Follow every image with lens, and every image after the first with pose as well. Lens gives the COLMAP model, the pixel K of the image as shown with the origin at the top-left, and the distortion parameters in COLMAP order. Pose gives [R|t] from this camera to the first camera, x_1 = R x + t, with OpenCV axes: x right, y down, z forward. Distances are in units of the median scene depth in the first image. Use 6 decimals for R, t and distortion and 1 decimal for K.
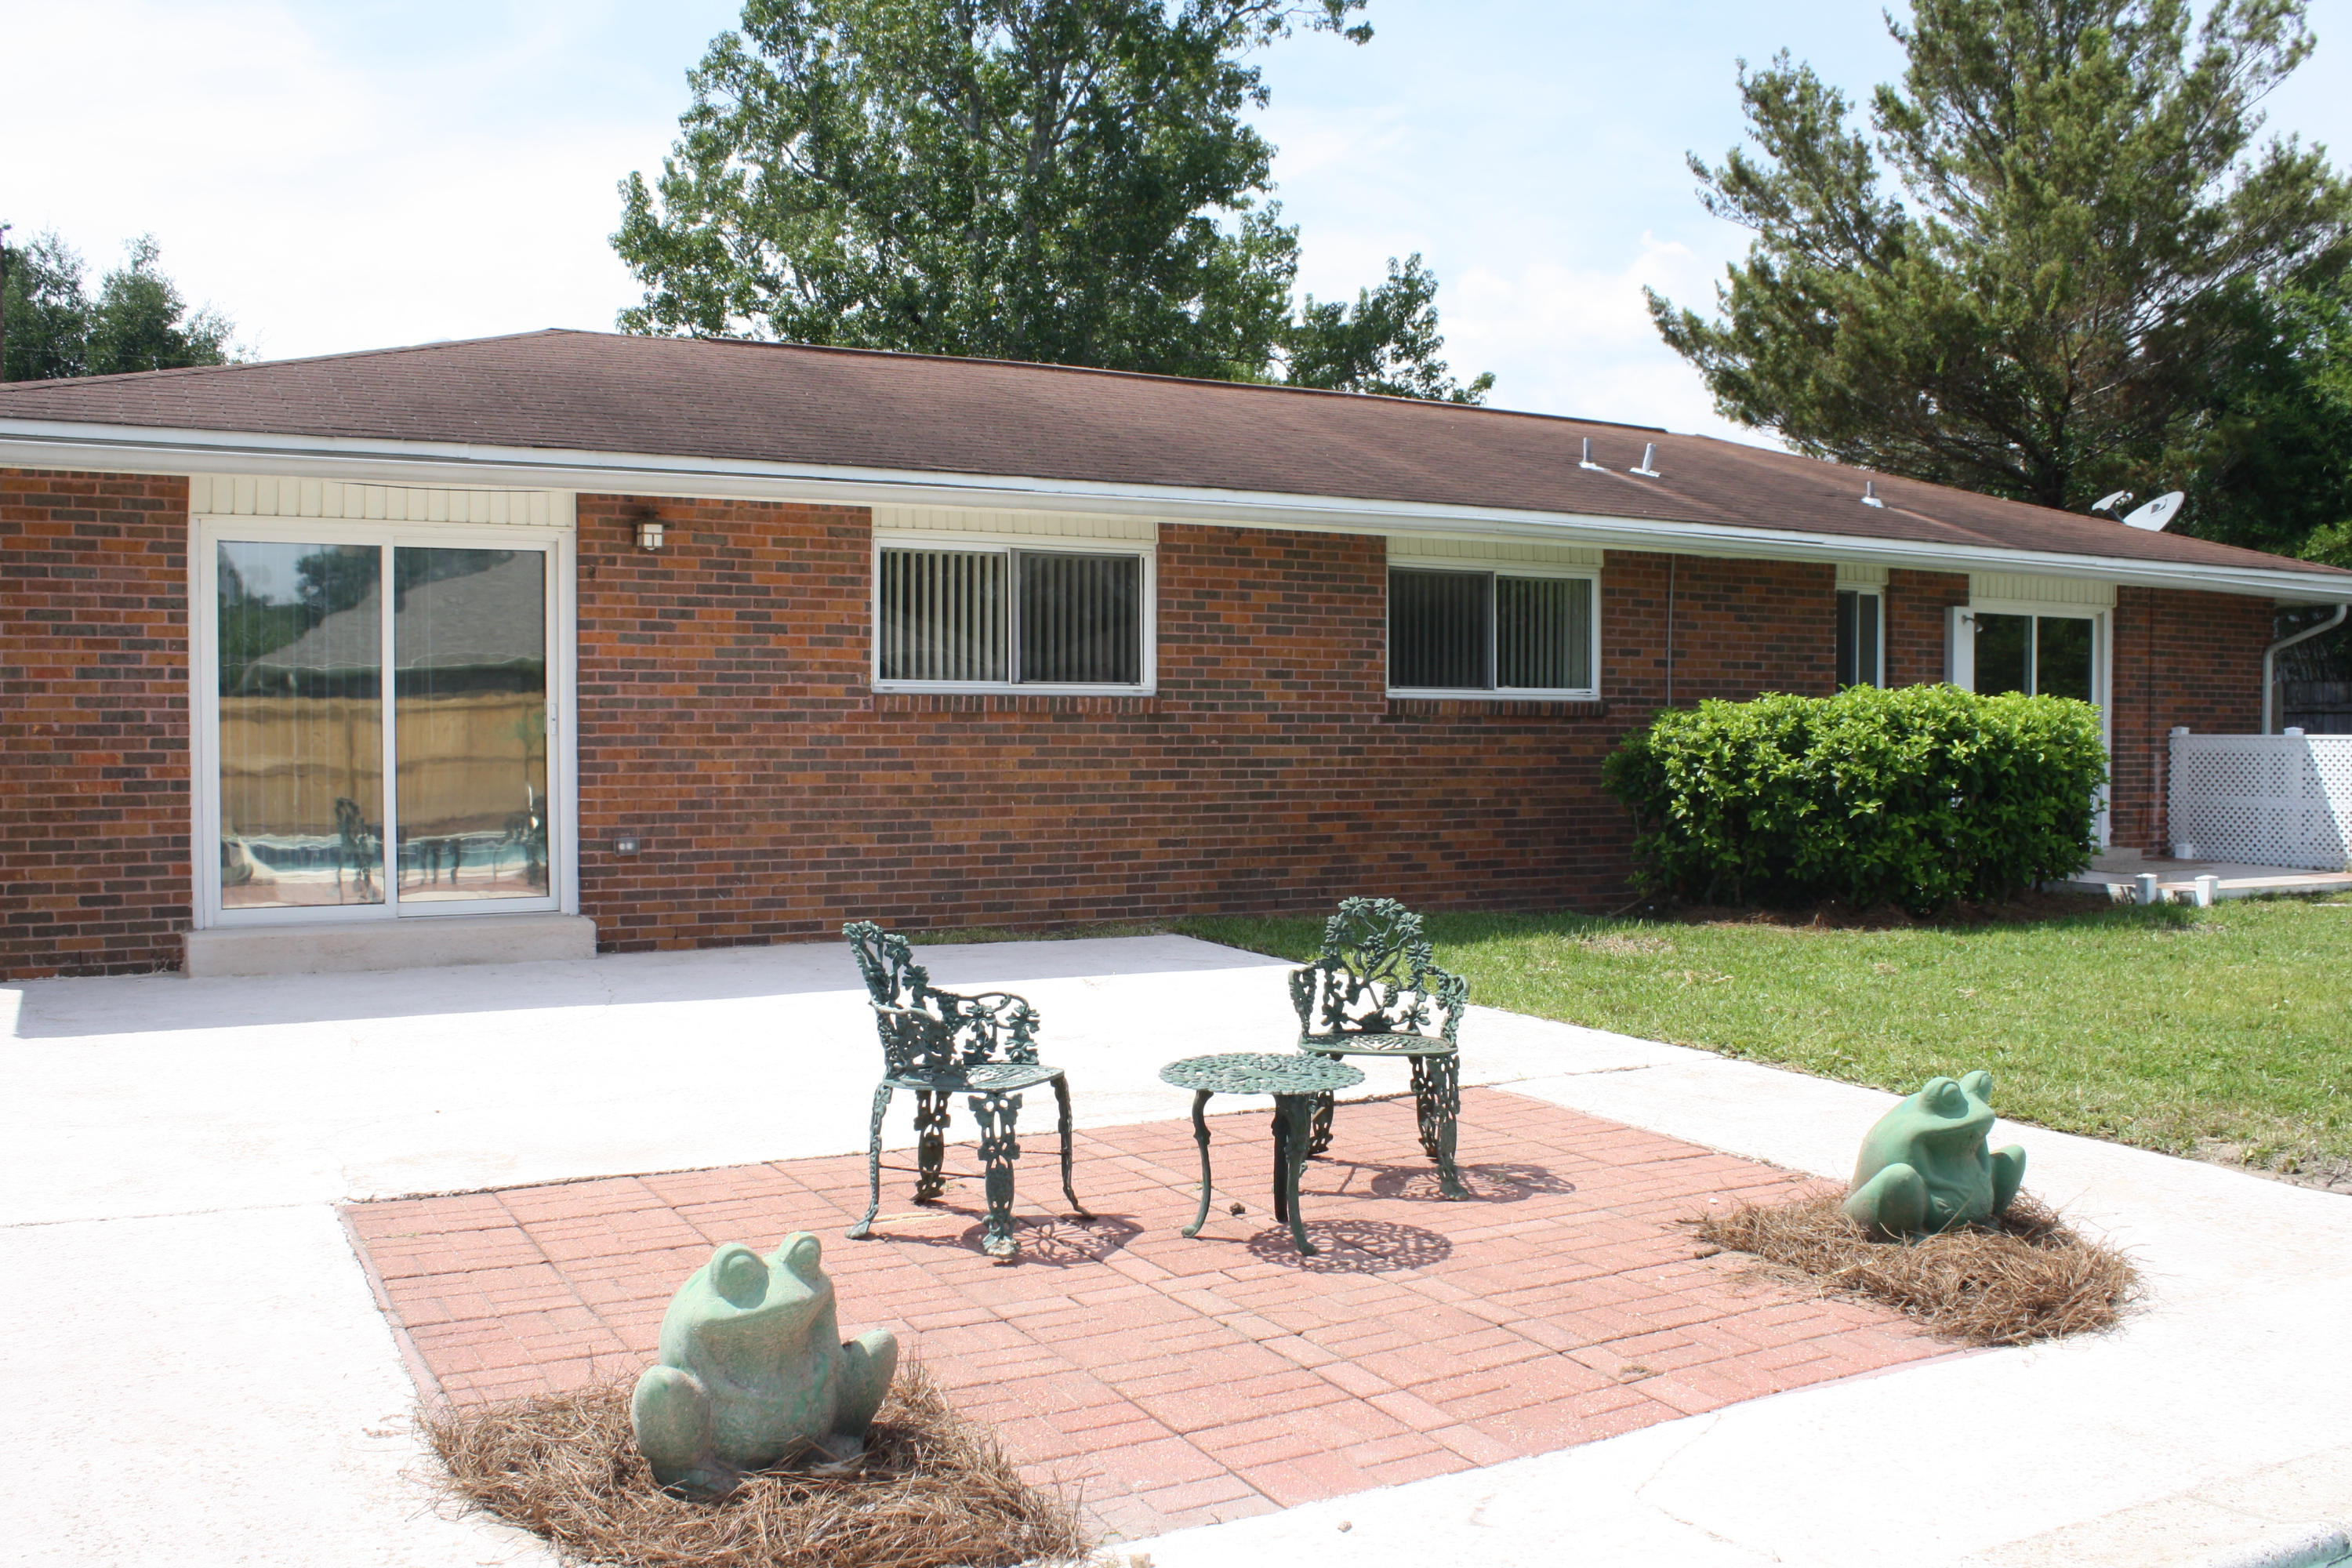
lens RADIAL K [[2047.1, 0, 1174.2], [0, 2047.1, 791.1], [0, 0, 1]] dist [-0.162412, 0.147099]
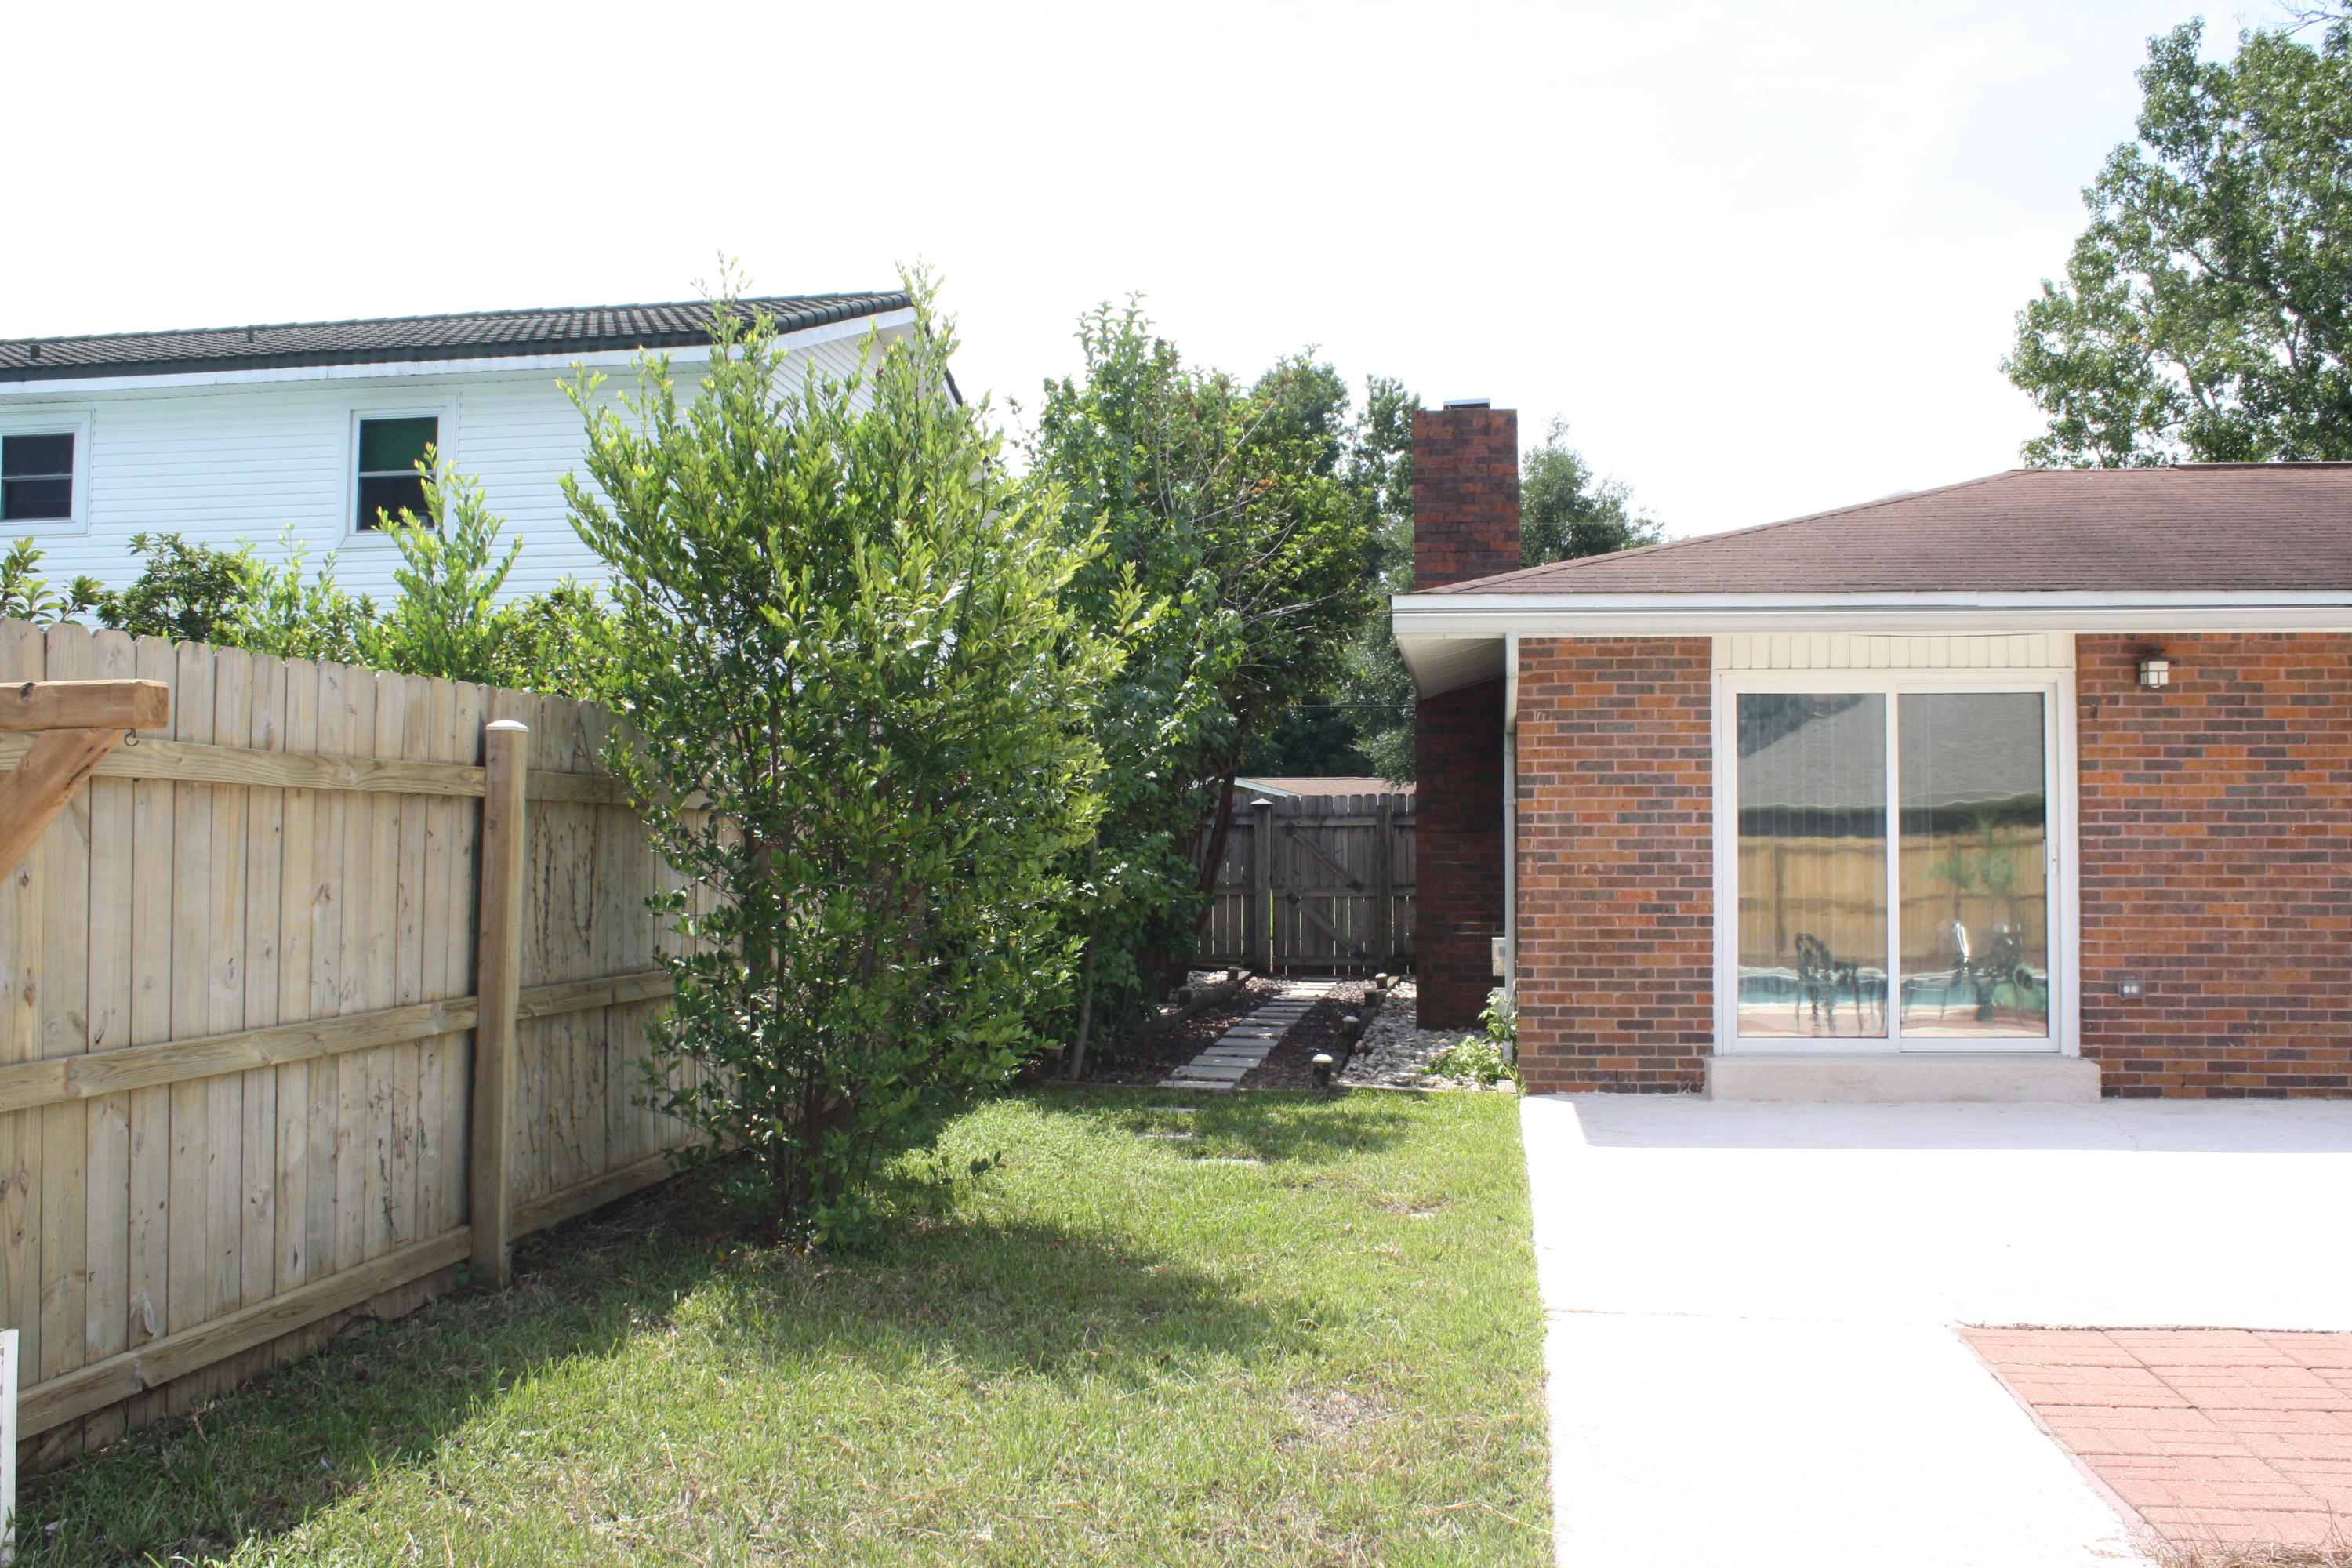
lens RADIAL K [[2047.1, 0, 1162.8], [0, 2047.1, 794.1], [0, 0, 1]] dist [-0.162412, 0.147099]
pose [[0.795596, -0.017807, -0.605566, -0.038650], [-0.021693, 0.998090, -0.057849, -0.000942], [0.605439, 0.059161, 0.793690, -0.034321]]
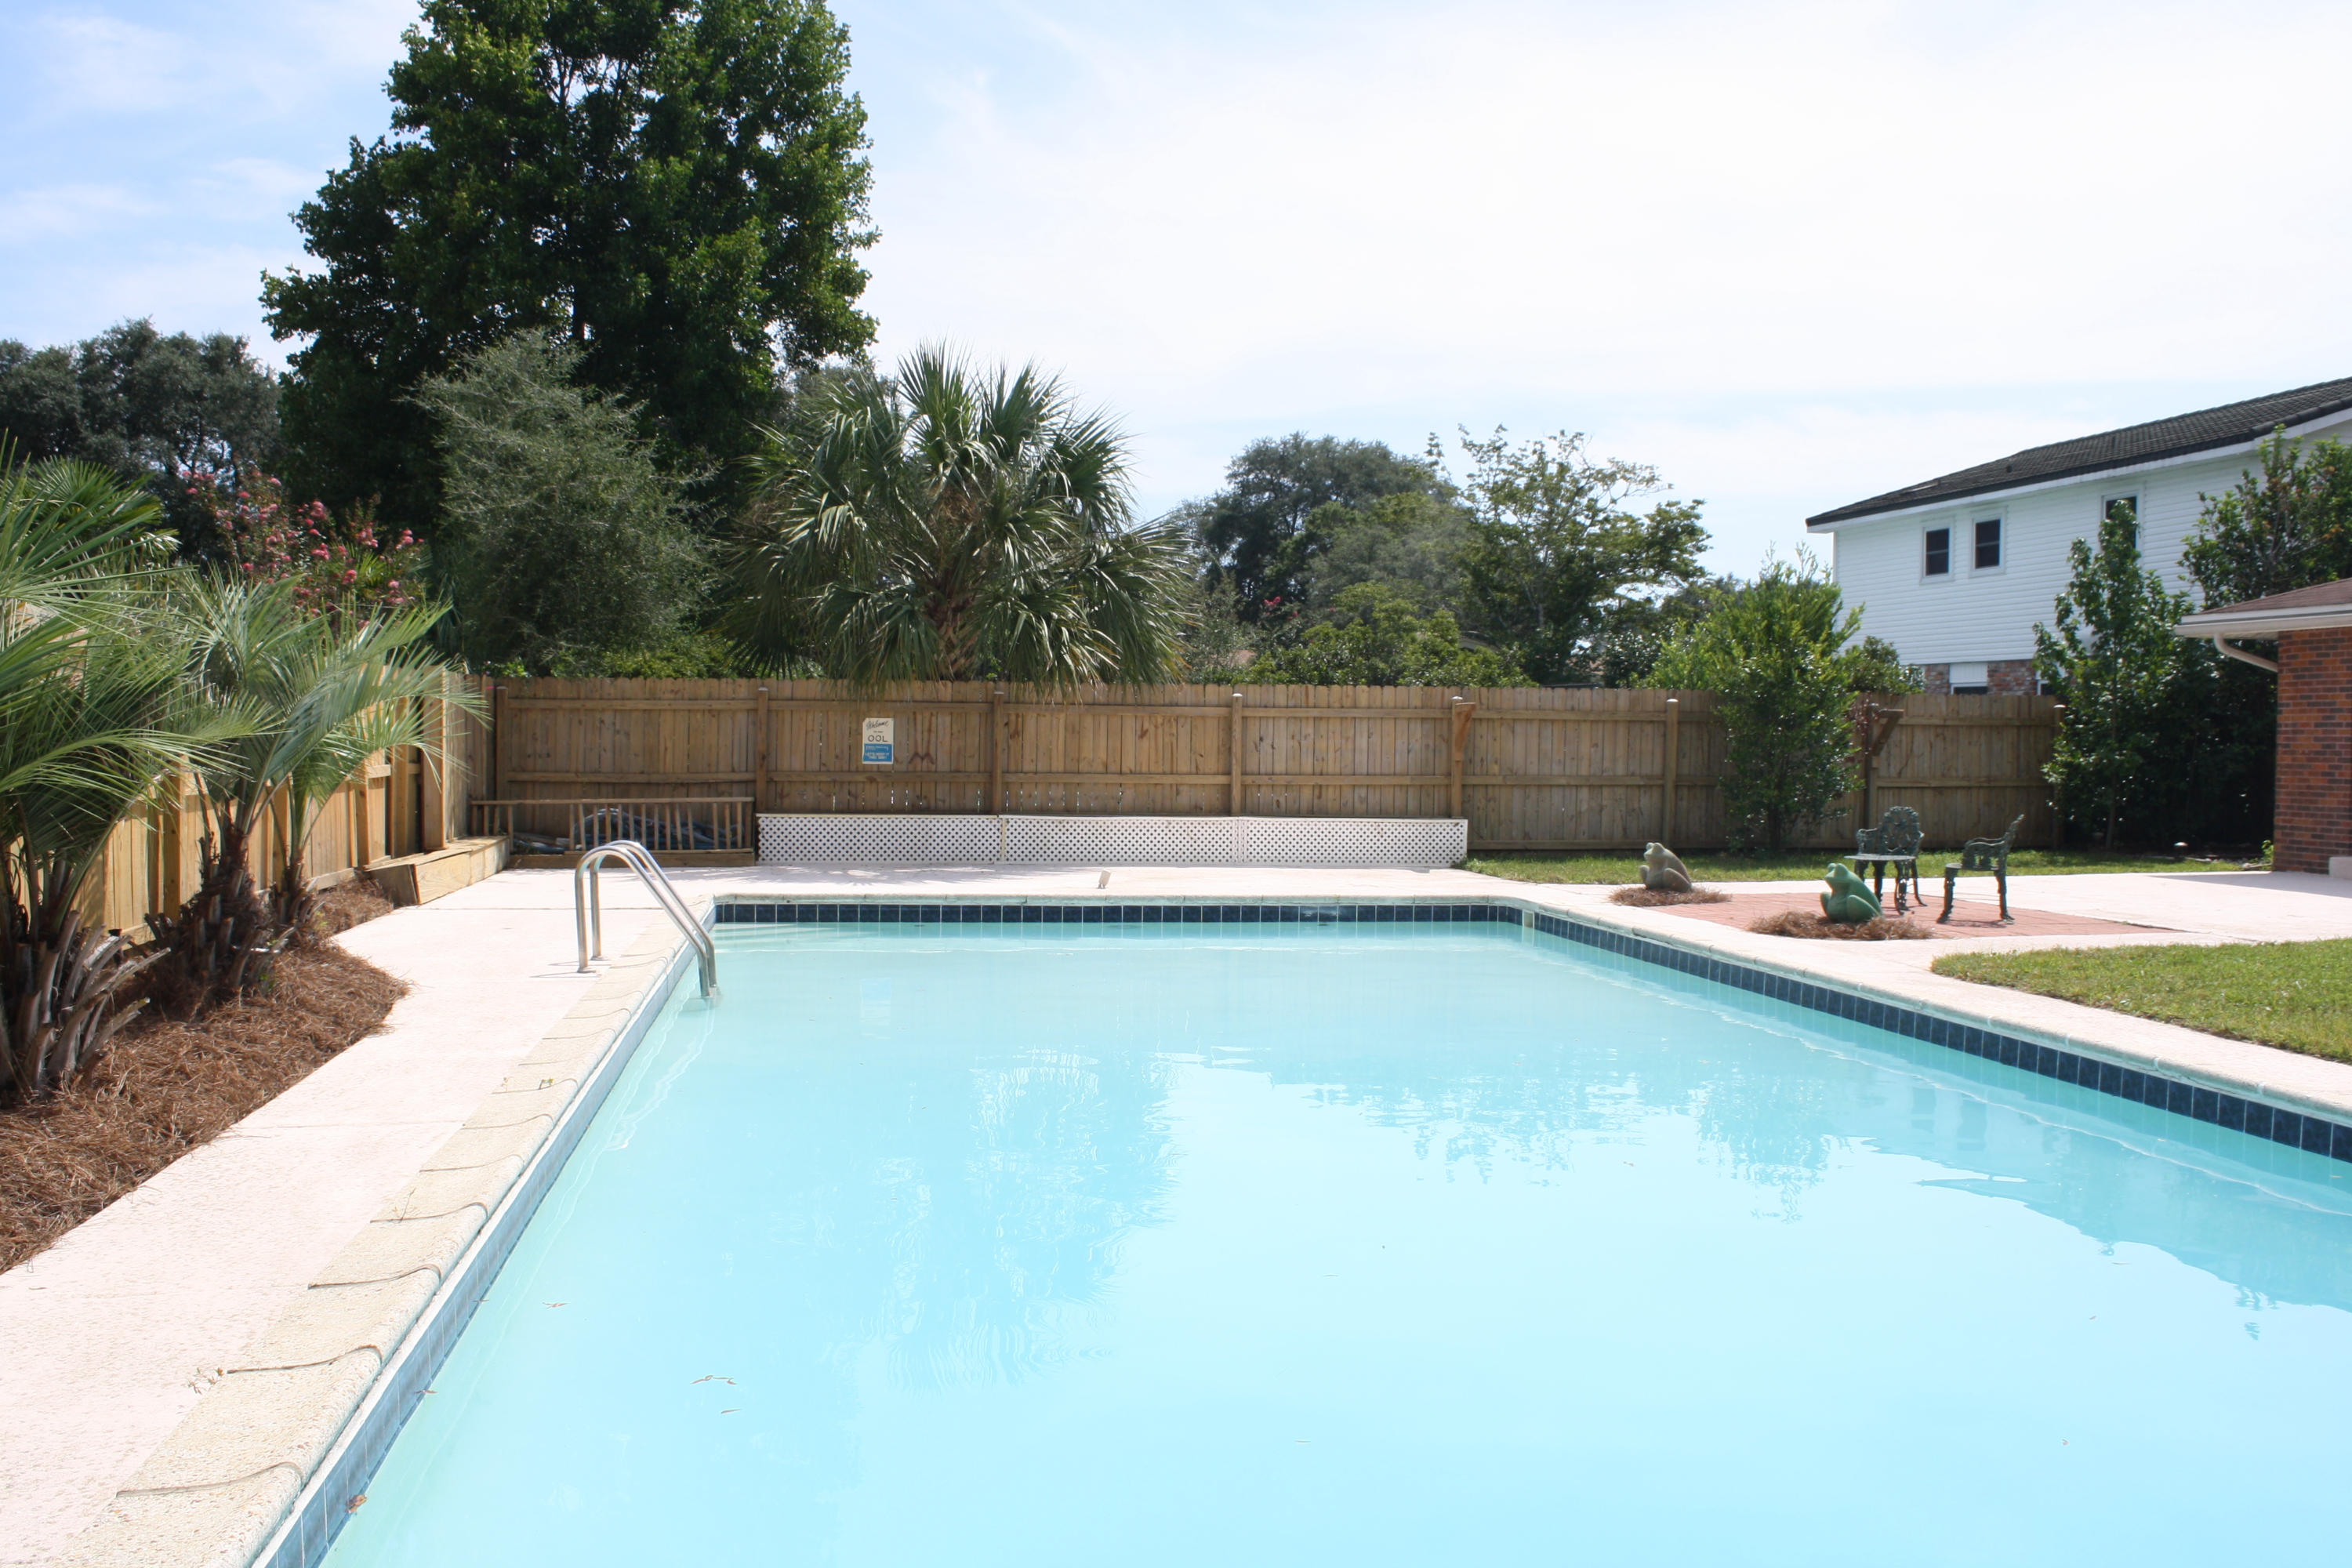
lens RADIAL K [[2047.1, 0, 1175.7], [0, 2047.1, 785.7], [0, 0, 1]] dist [-0.162412, 0.147099]
pose [[-0.315010, 0.017615, -0.948925, 0.998882], [-0.044978, 0.998427, 0.033466, -0.006822], [0.948022, 0.053223, -0.313722, 0.293737]]
